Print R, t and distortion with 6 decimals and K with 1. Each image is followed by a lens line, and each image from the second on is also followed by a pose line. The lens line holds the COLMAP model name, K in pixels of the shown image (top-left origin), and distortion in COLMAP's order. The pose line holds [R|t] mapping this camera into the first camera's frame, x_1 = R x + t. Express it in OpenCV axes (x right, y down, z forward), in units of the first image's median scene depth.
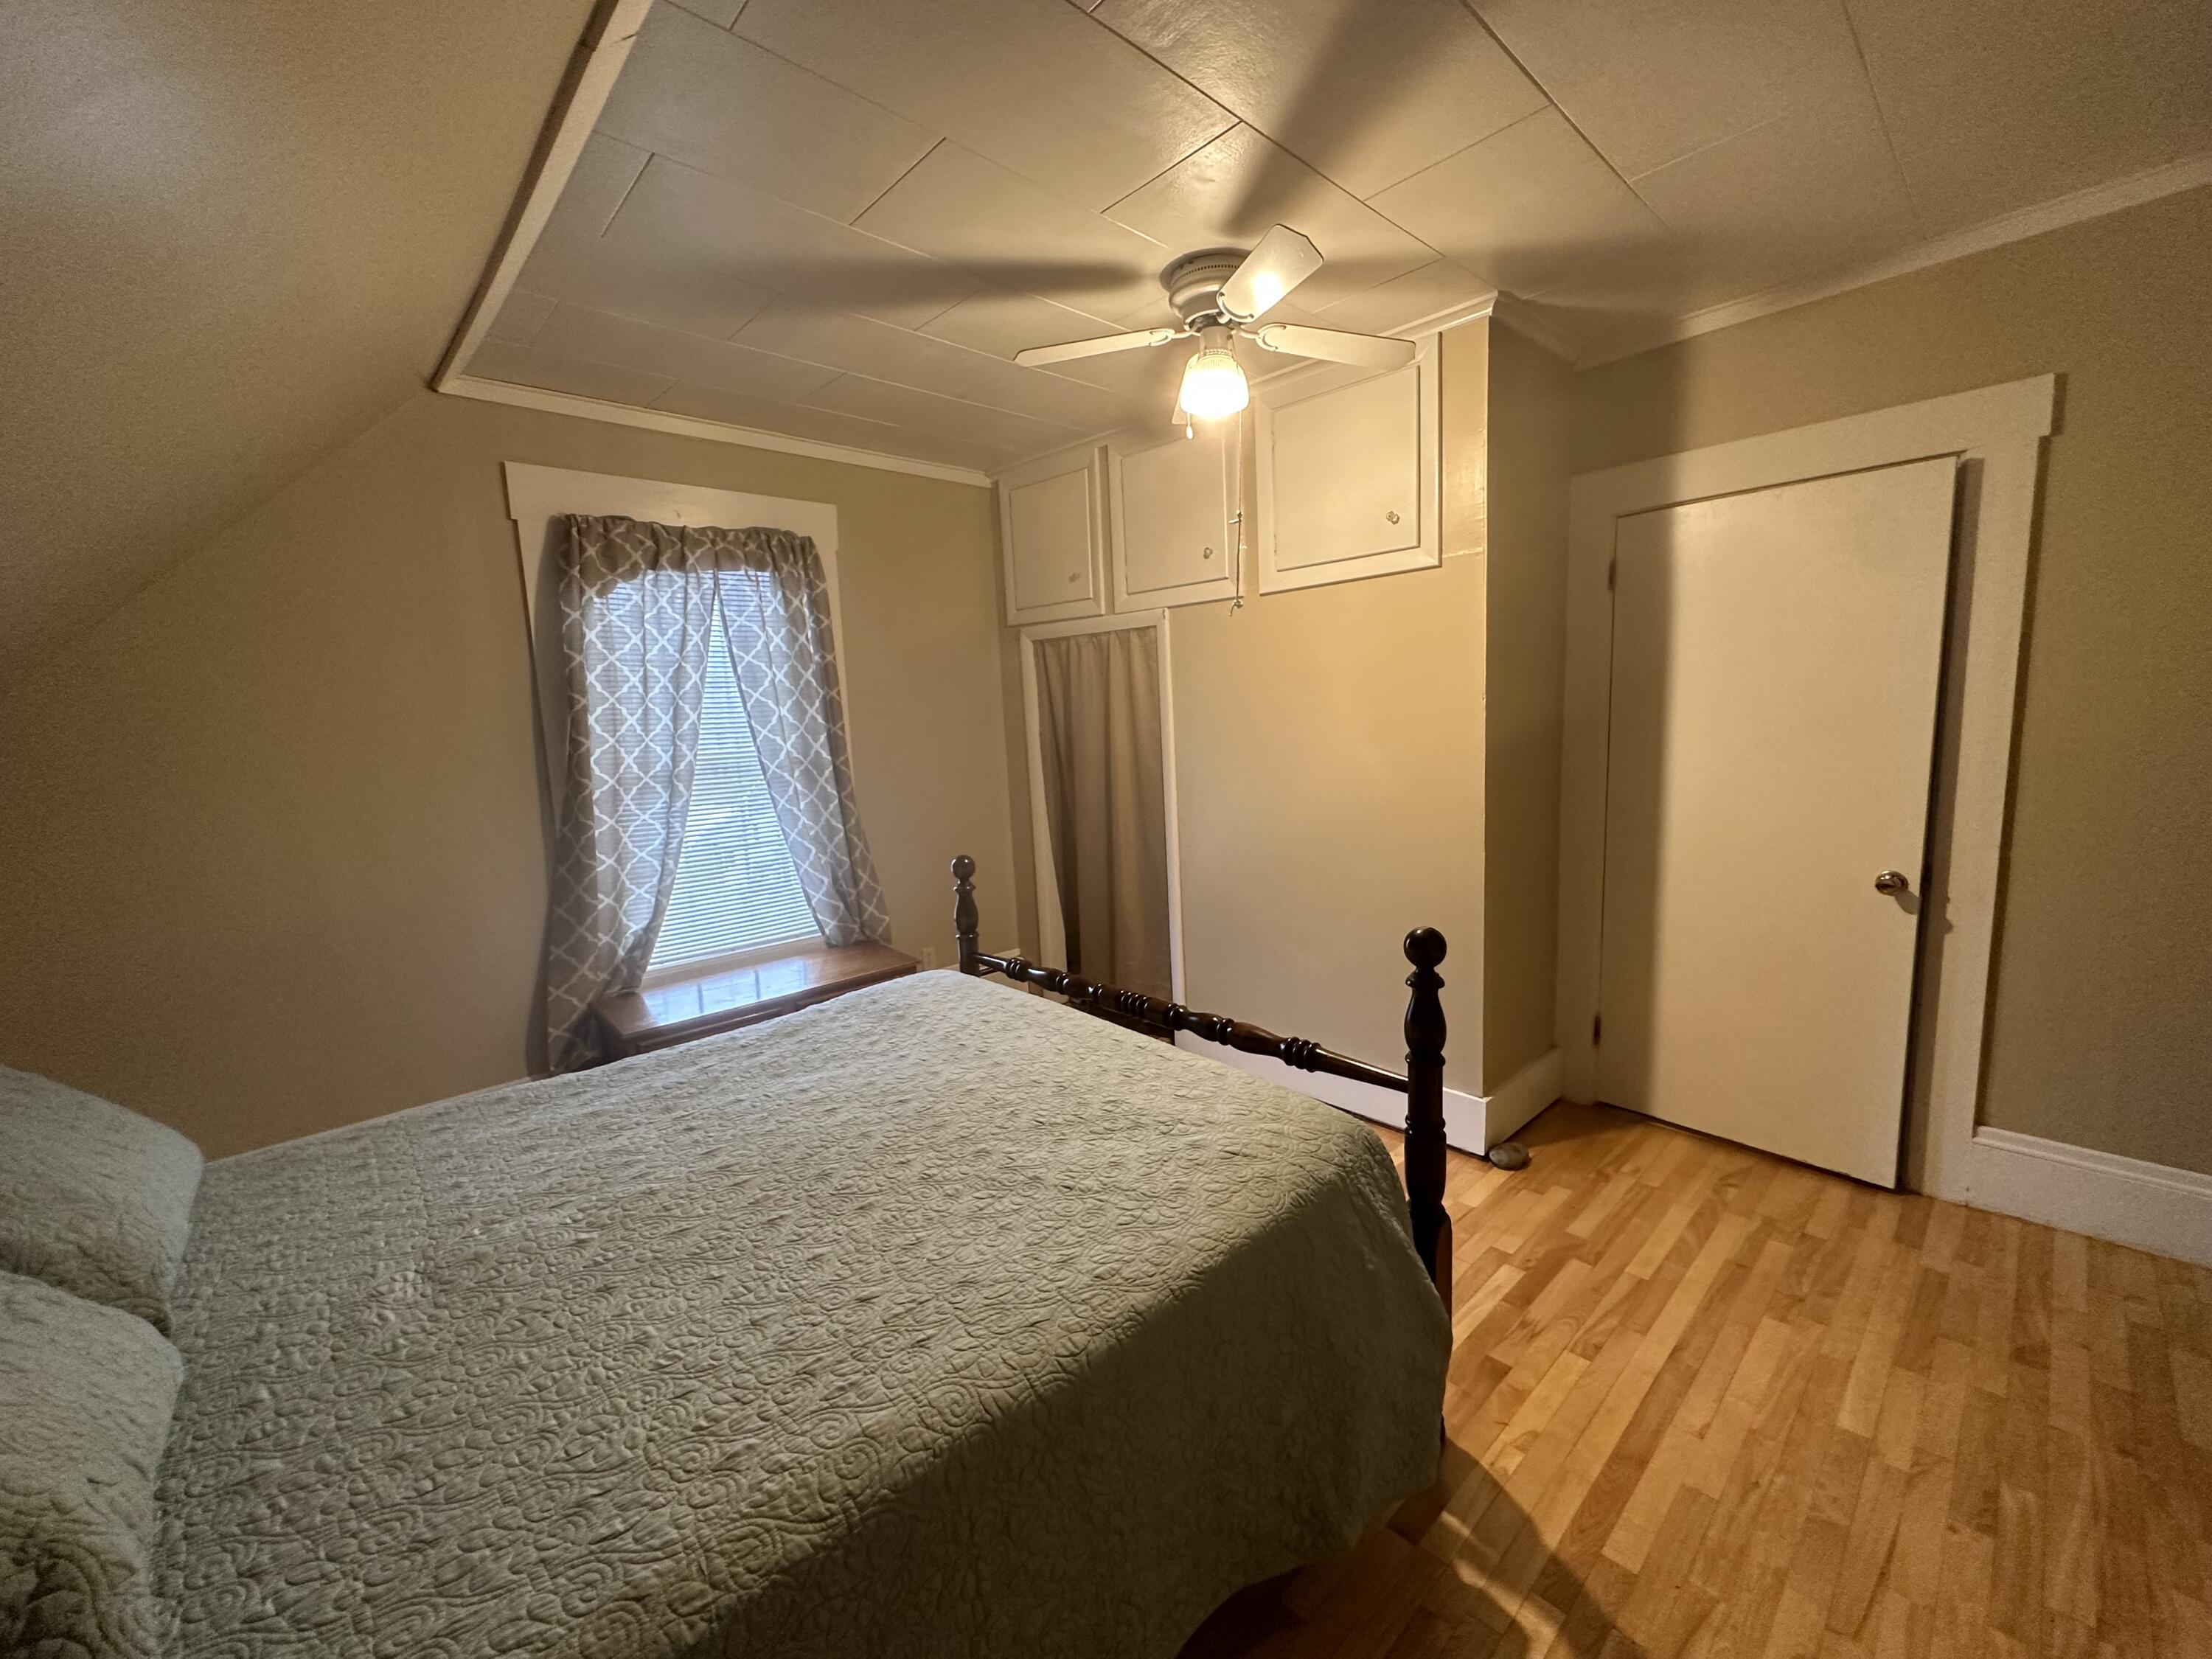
lens RADIAL K [[891.1, 0, 1106.0], [0, 891.1, 829.5], [0, 0, 1]] dist [0.001677, 0.000203]
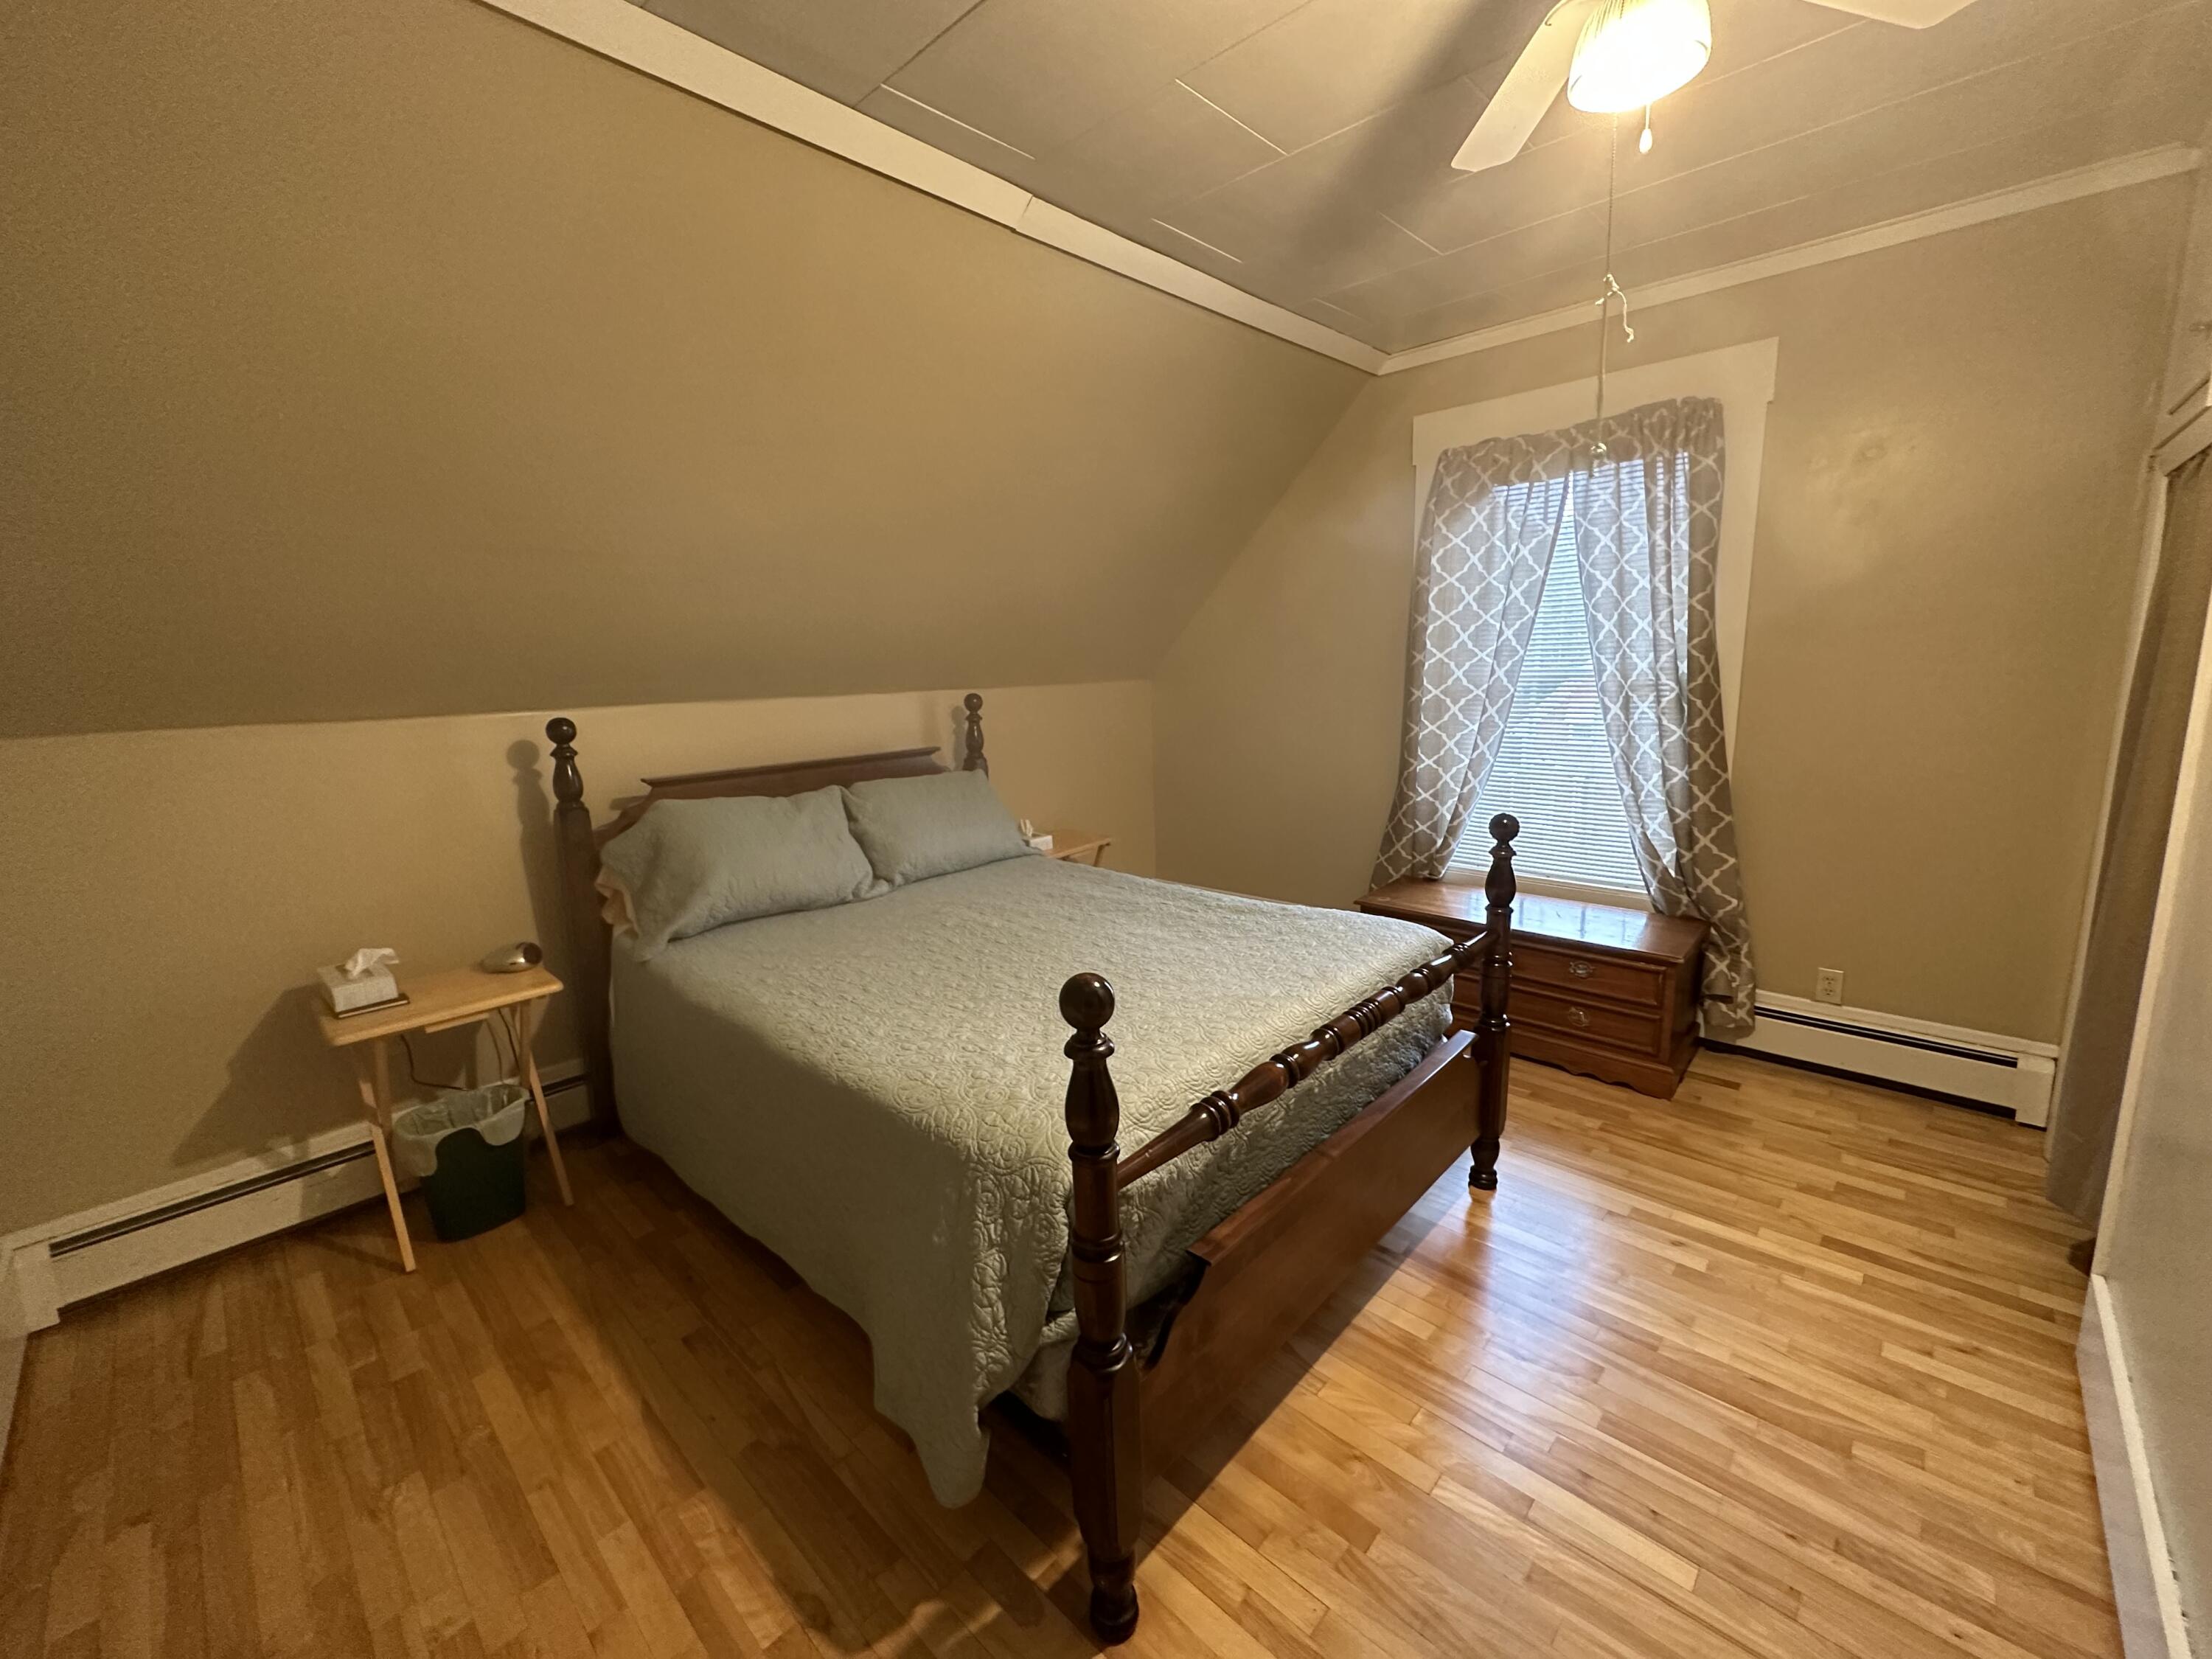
lens RADIAL K [[891.1, 0, 1106.0], [0, 891.1, 829.5], [0, 0, 1]] dist [0.001677, 0.000203]
pose [[0.051266, 0.225063, -0.972994, 0.550127], [-0.100628, 0.970481, 0.219180, -0.087864], [0.993602, 0.086674, 0.072401, 0.507800]]
